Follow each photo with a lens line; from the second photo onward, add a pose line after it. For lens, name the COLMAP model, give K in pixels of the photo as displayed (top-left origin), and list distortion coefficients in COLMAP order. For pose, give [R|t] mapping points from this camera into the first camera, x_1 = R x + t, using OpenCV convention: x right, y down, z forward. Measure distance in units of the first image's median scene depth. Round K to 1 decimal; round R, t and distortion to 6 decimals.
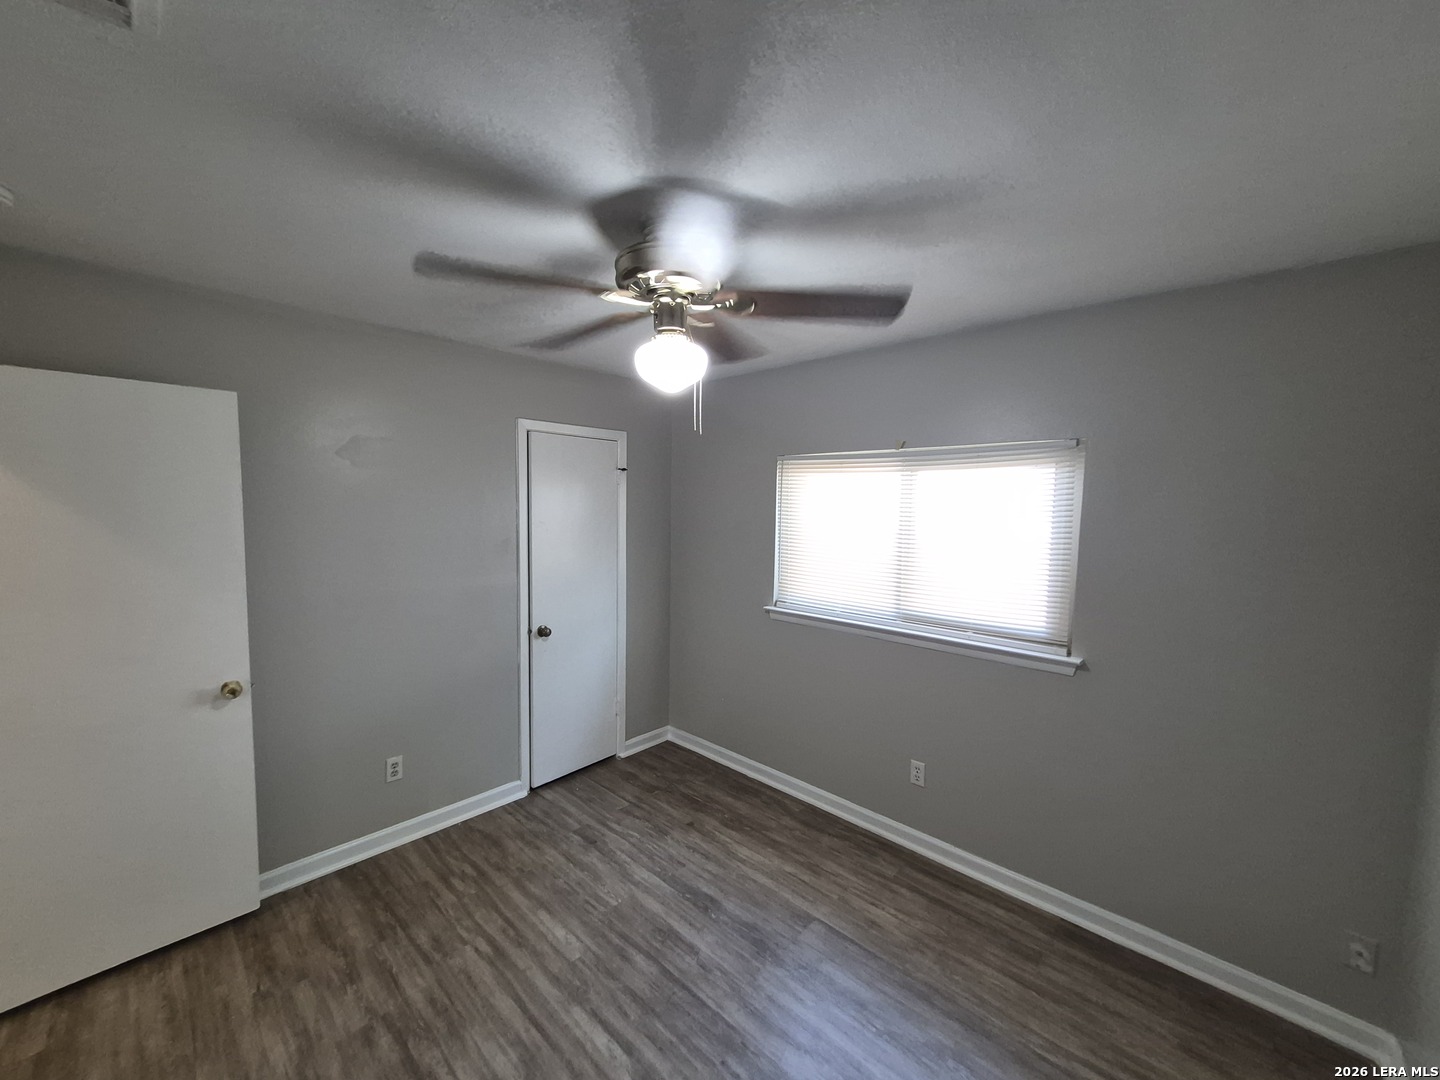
lens RADIAL K [[566.8, 0, 699.2], [0, 566.8, 542.1], [0, 0, 1]] dist [0.009659, -0.001032]
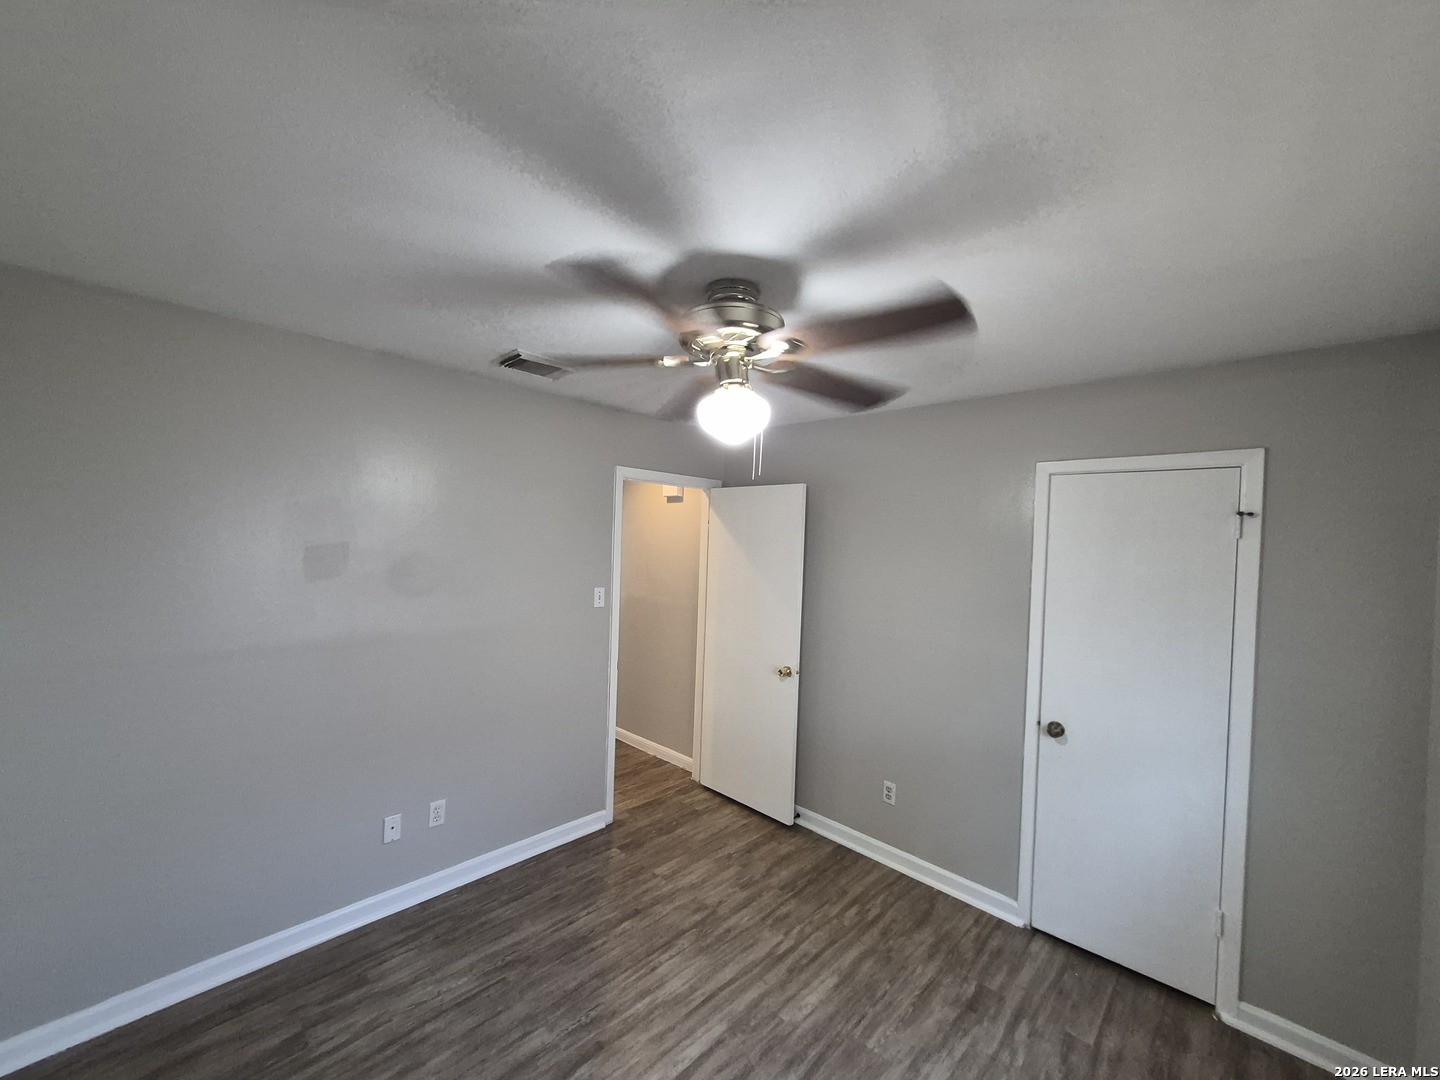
lens RADIAL K [[566.8, 0, 723.2], [0, 566.8, 546.1], [0, 0, 1]] dist [0.009659, -0.001032]
pose [[0.011145, -0.002632, -0.999934, 0.704363], [-0.107792, 0.994166, -0.003819, -0.055254], [0.994111, 0.107827, 0.010797, 0.738061]]
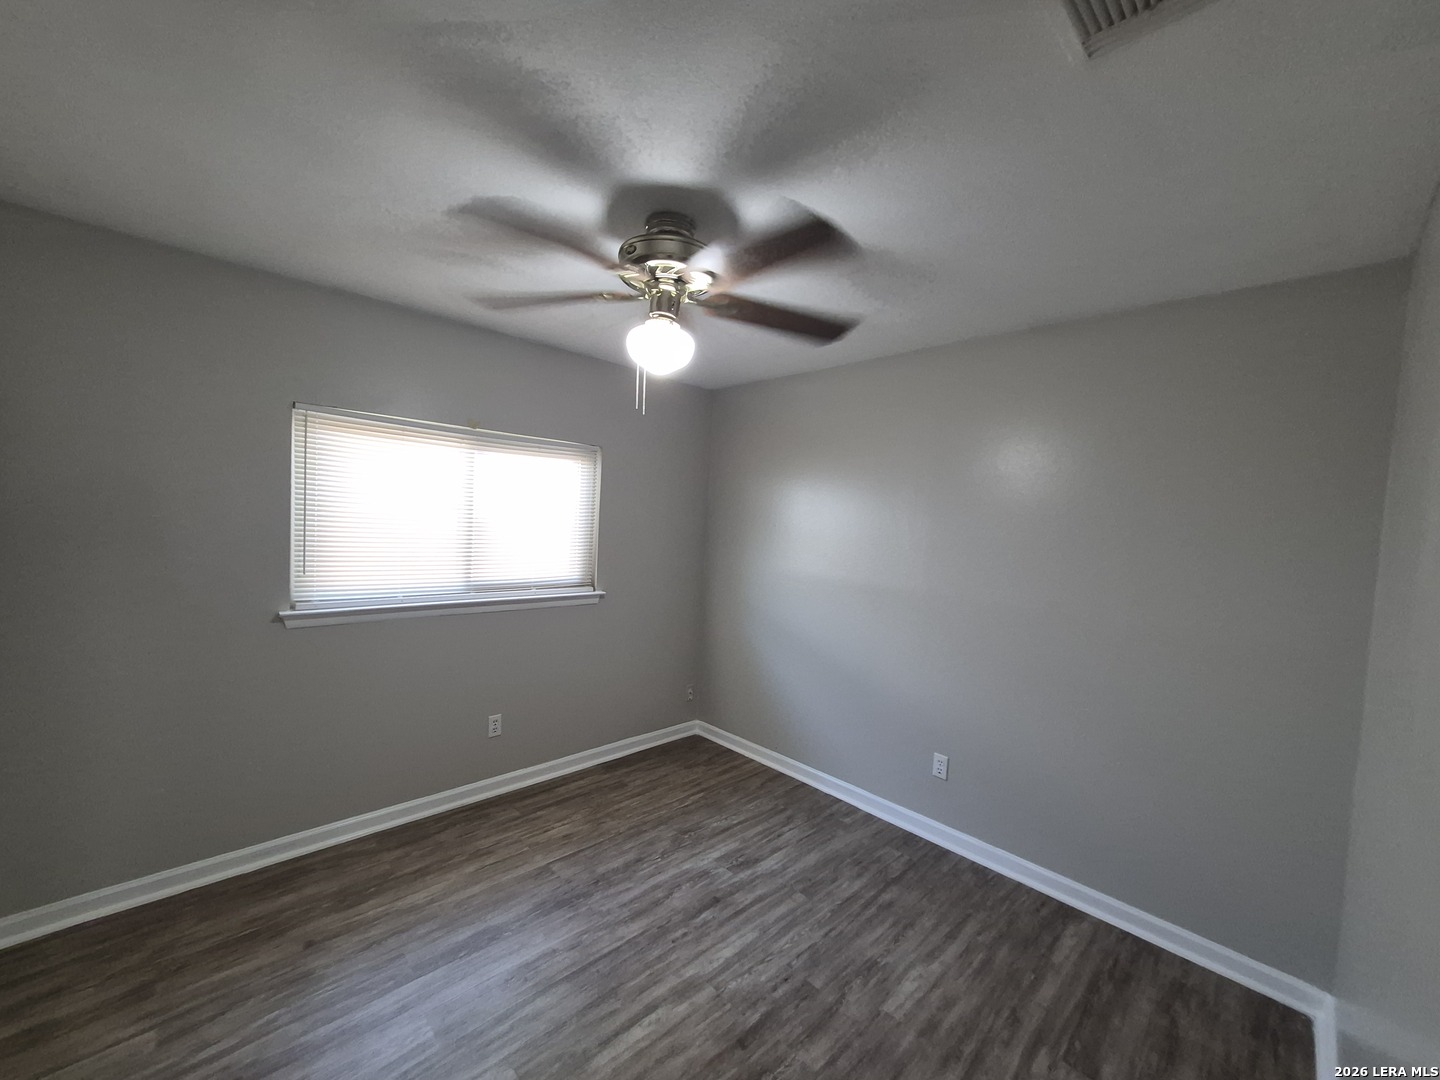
lens RADIAL K [[566.8, 0, 724.2], [0, 566.8, 537.0], [0, 0, 1]] dist [0.009659, -0.001032]
pose [[0.022197, -0.046302, 0.998681, -0.853276], [0.019655, 0.998754, 0.045868, -0.002704], [-0.999560, 0.018611, 0.023079, 0.639317]]
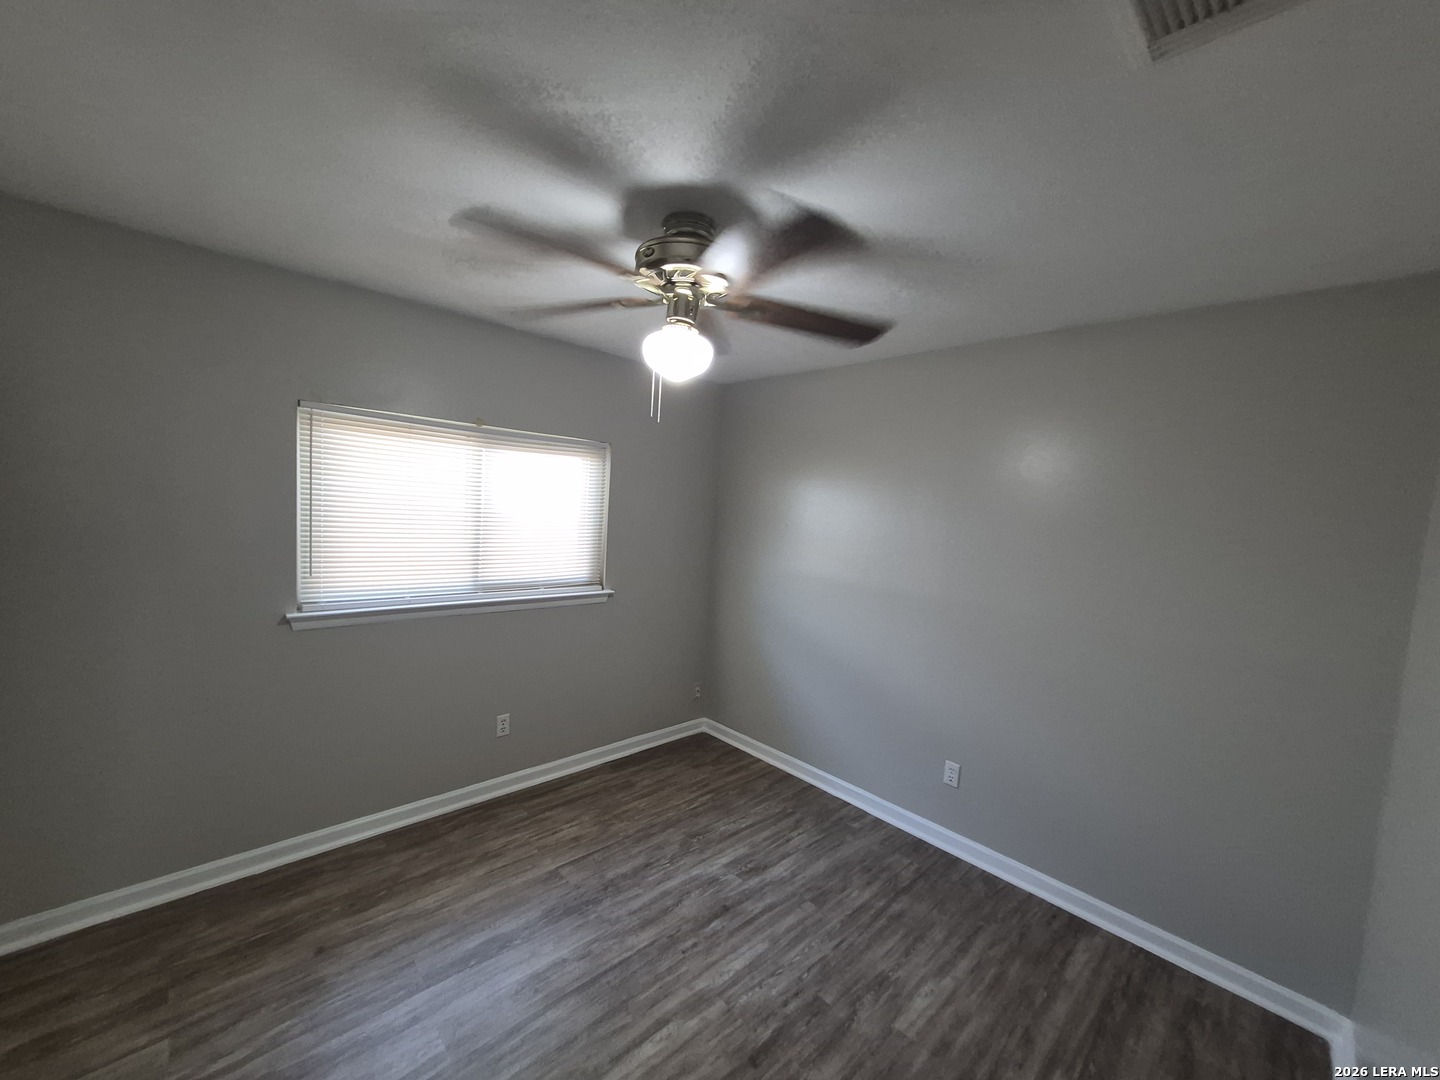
lens RADIAL K [[566.8, 0, 723.7], [0, 566.8, 538.6], [0, 0, 1]] dist [0.009659, -0.001032]
pose [[0.030407, -0.075349, 0.996694, -0.828034], [0.009442, 0.997132, 0.075094, -0.041118], [-0.999493, 0.007128, 0.031031, 0.656746]]
